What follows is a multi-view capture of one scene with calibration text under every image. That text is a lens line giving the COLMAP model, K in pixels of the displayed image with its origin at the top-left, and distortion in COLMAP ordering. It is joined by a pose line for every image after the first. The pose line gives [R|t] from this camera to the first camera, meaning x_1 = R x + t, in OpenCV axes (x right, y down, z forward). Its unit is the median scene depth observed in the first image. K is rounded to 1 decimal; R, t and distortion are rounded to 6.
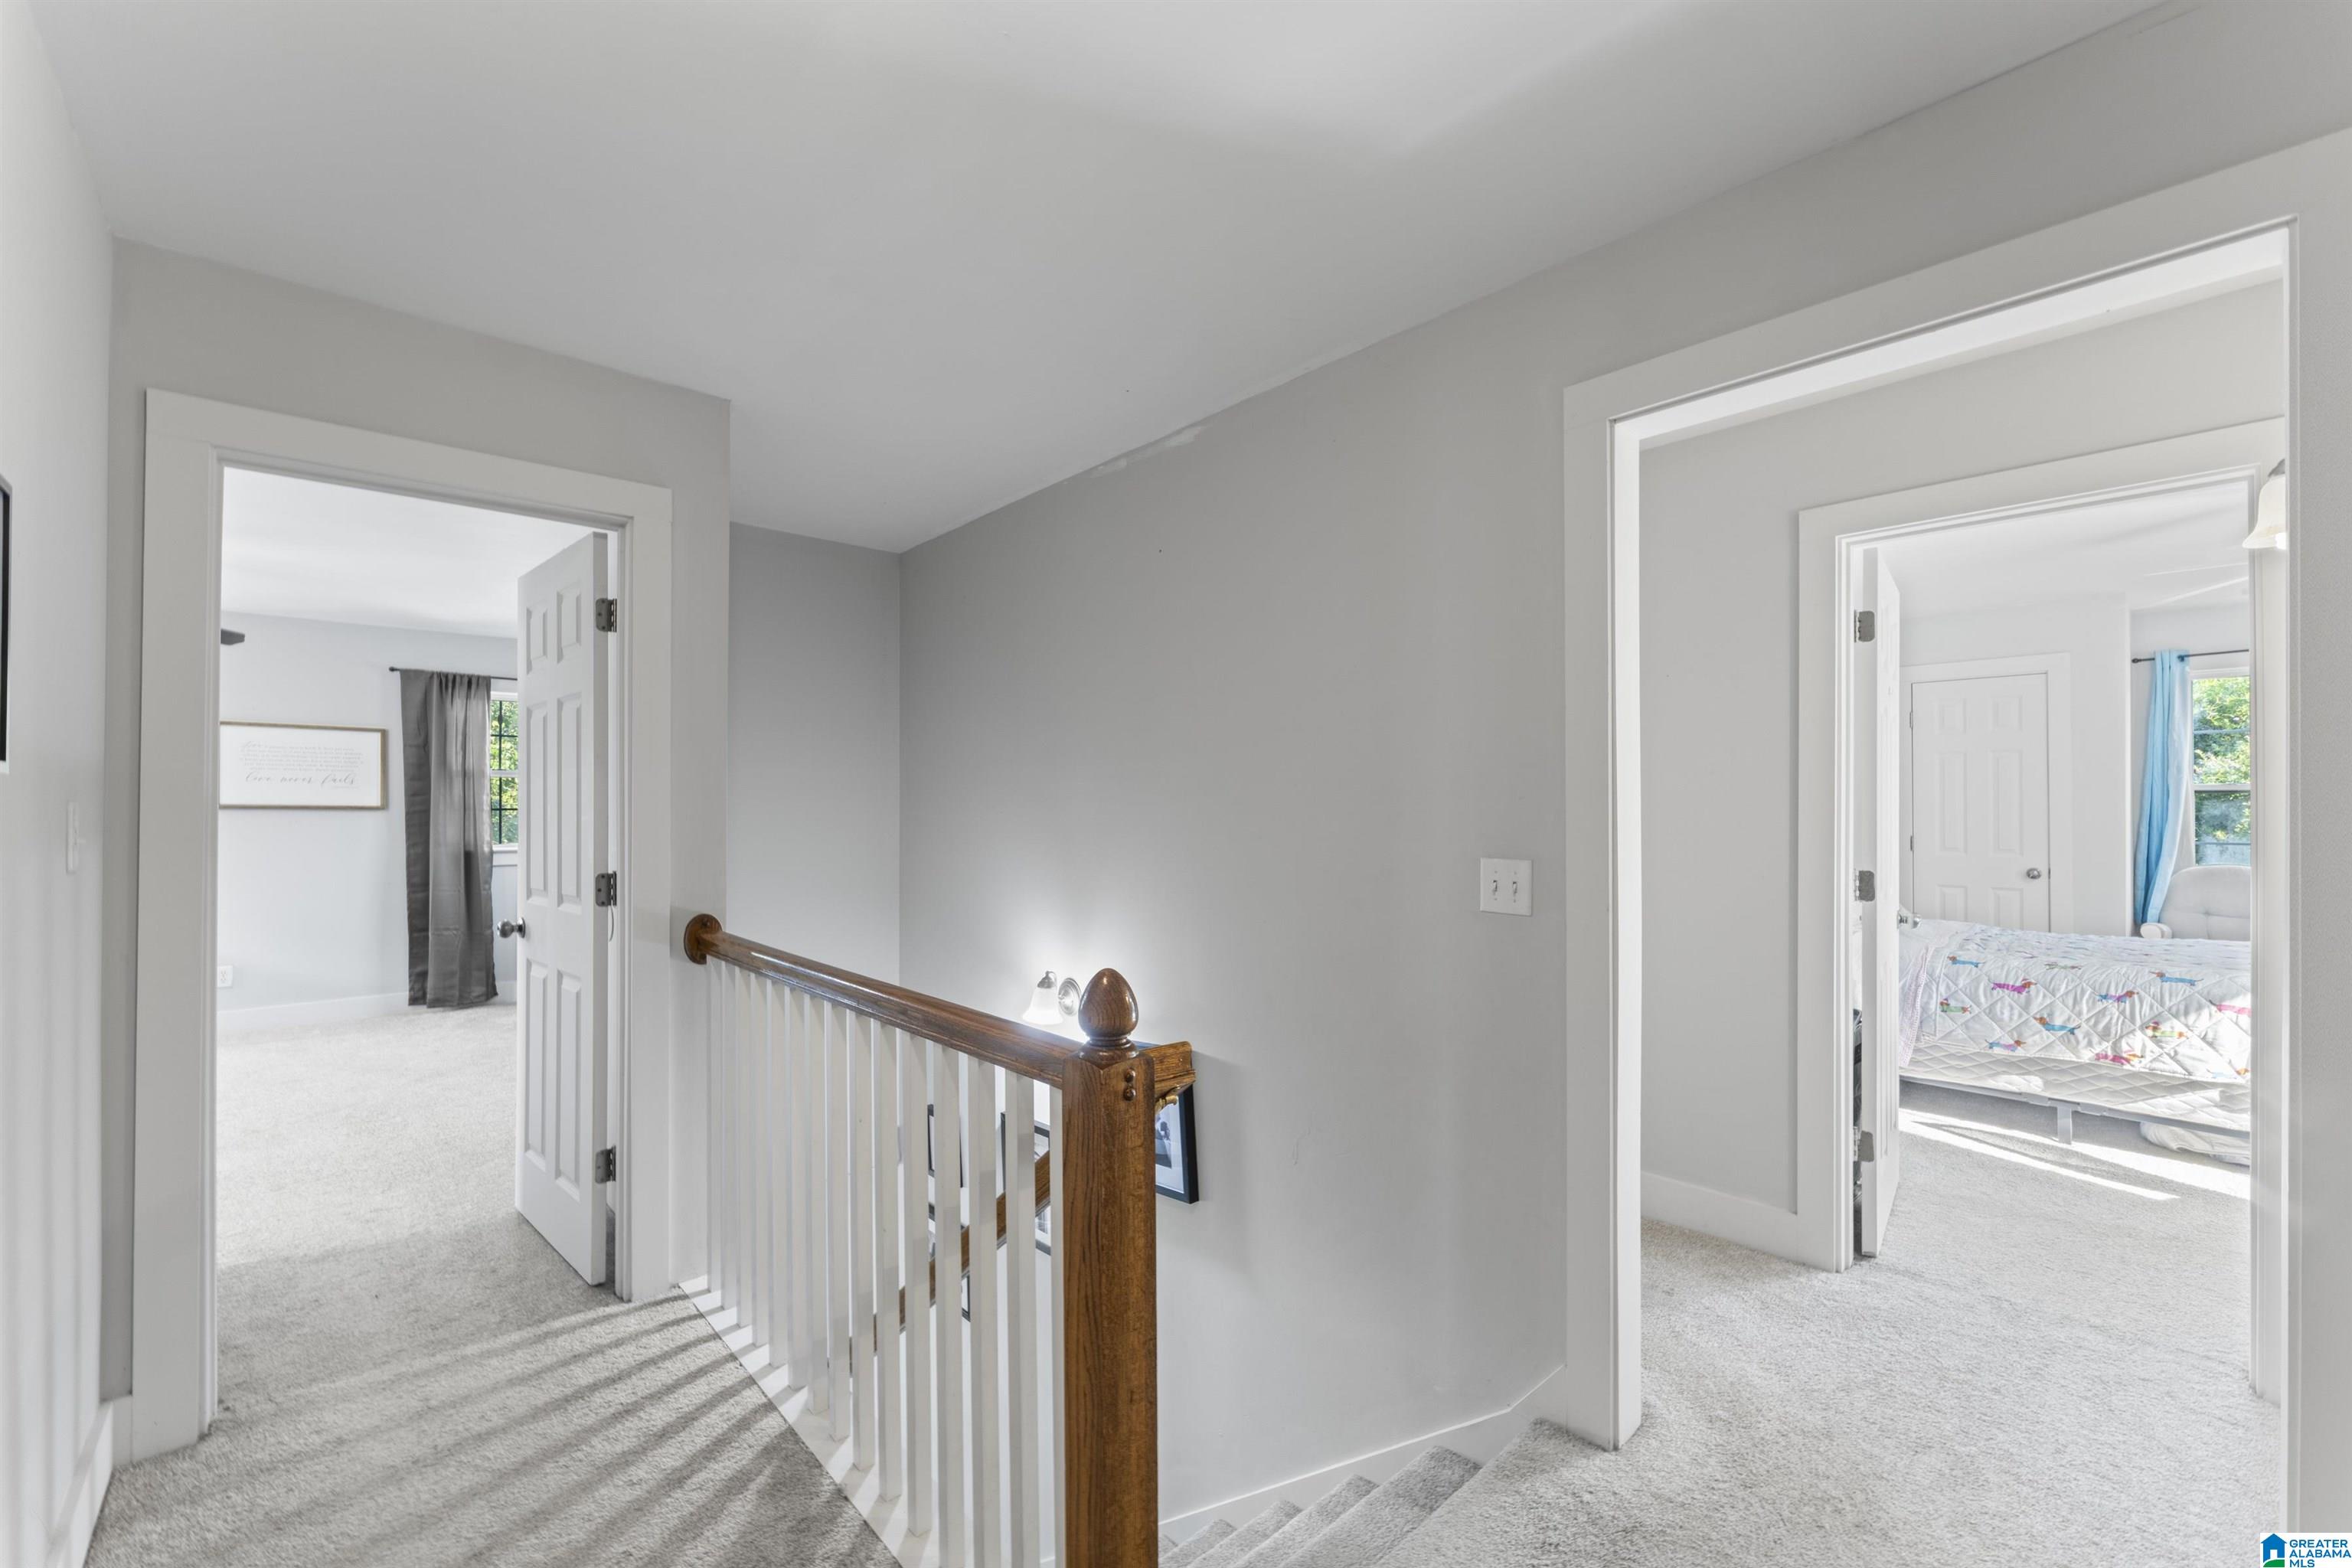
lens RADIAL K [[944.5, 0, 1183.0], [0, 944.5, 802.9], [0, 0, 1]] dist [-0.001265, -0.000007]
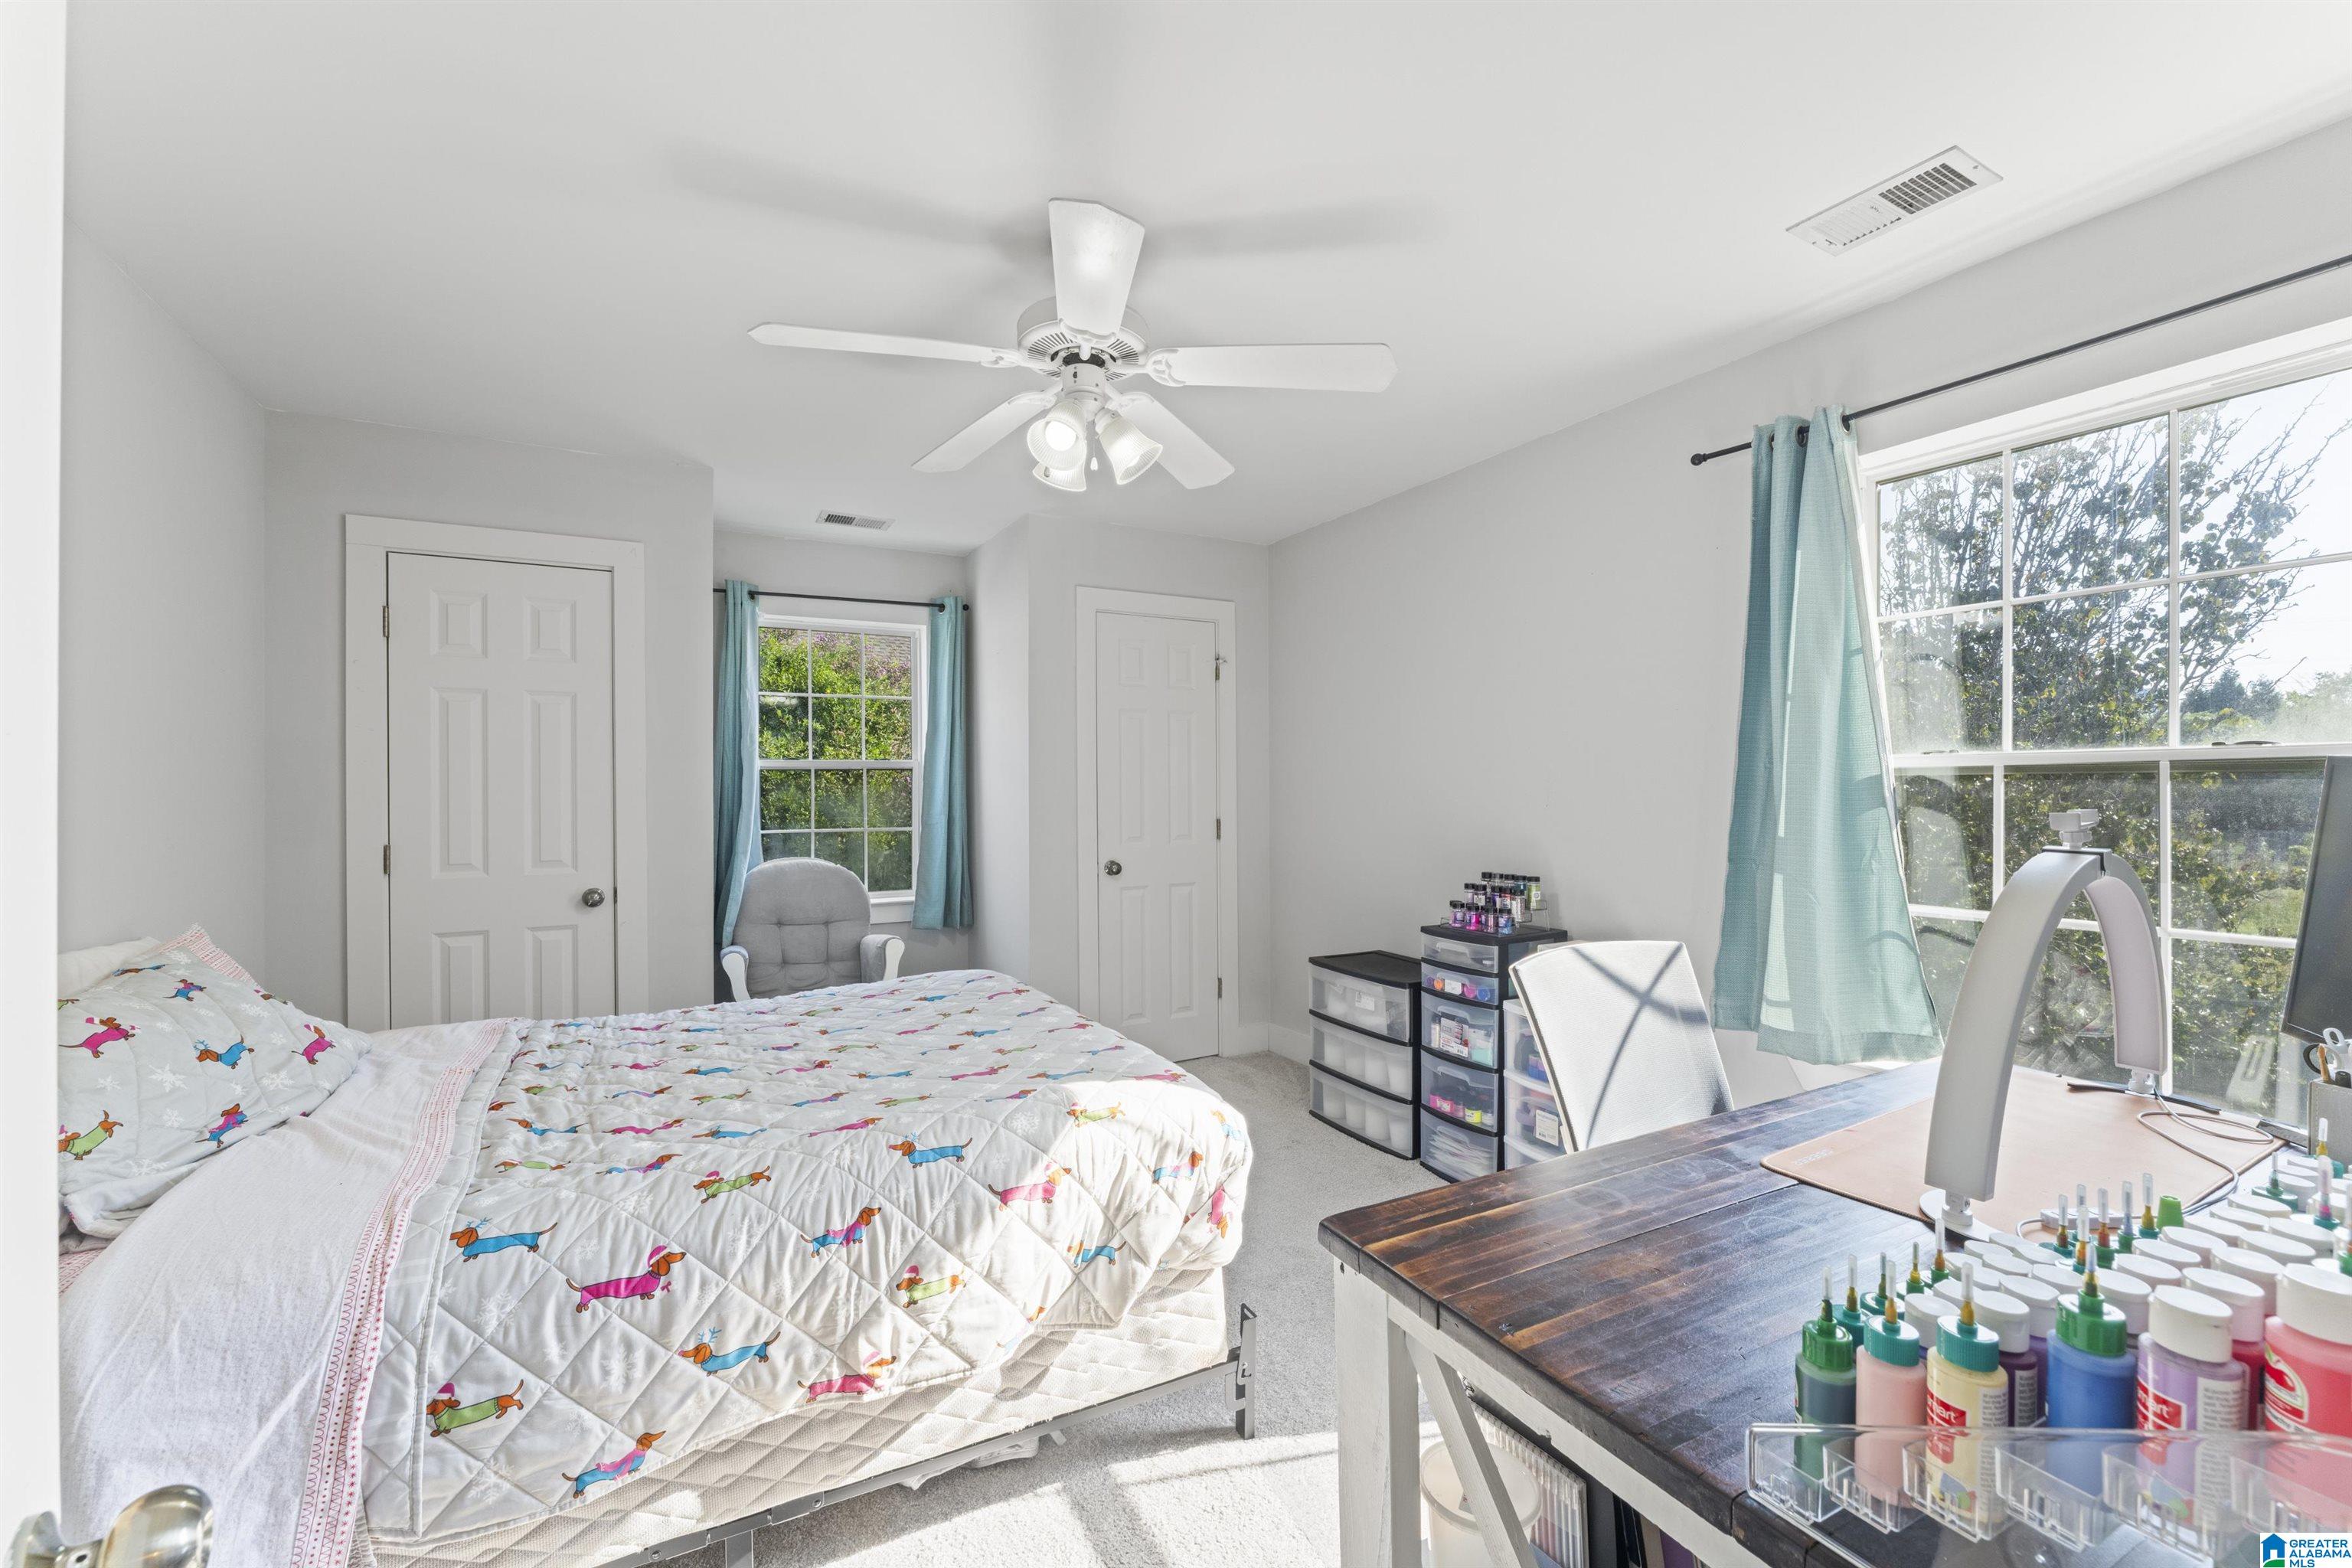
lens RADIAL K [[944.5, 0, 1179.4], [0, 944.5, 794.7], [0, 0, 1]] dist [-0.001265, -0.000007]
pose [[0.235449, -0.008250, 0.971852, 0.600239], [0.002852, 0.999966, 0.007798, 0.006633], [-0.971882, 0.000936, 0.235465, 0.735303]]
